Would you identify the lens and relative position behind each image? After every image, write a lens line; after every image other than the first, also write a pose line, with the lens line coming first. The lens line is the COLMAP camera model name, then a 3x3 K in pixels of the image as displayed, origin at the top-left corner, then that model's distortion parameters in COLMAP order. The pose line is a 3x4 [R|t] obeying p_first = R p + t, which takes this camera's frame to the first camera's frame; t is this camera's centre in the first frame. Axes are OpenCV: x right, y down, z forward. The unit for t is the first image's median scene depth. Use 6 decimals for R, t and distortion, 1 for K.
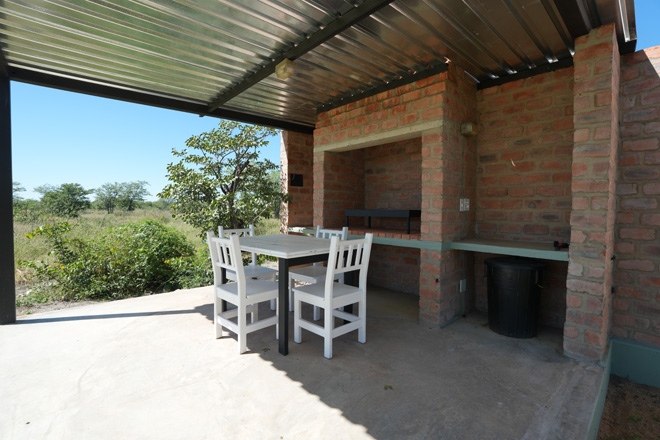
lens RADIAL K [[304.2, 0, 331.1], [0, 304.2, 220.7], [0, 0, 1]] dist [-0.013940, 0.003328]
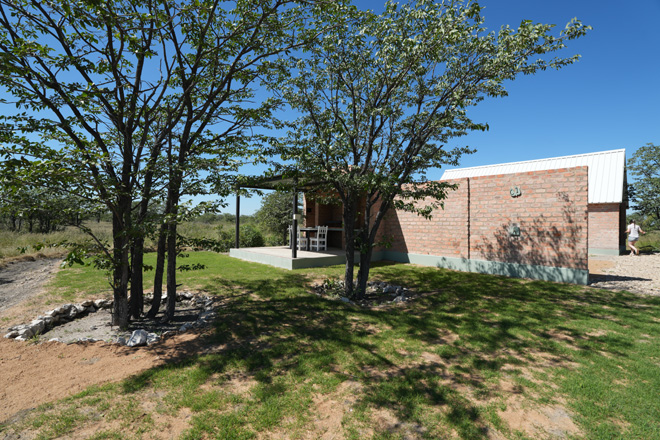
lens RADIAL K [[304.2, 0, 330.1], [0, 304.2, 218.5], [0, 0, 1]] dist [-0.013940, 0.003328]
pose [[0.999792, -0.002089, -0.020266, 0.255666], [0.001239, 0.999121, -0.041899, 0.113515], [0.020336, 0.041865, 0.998916, -3.398130]]
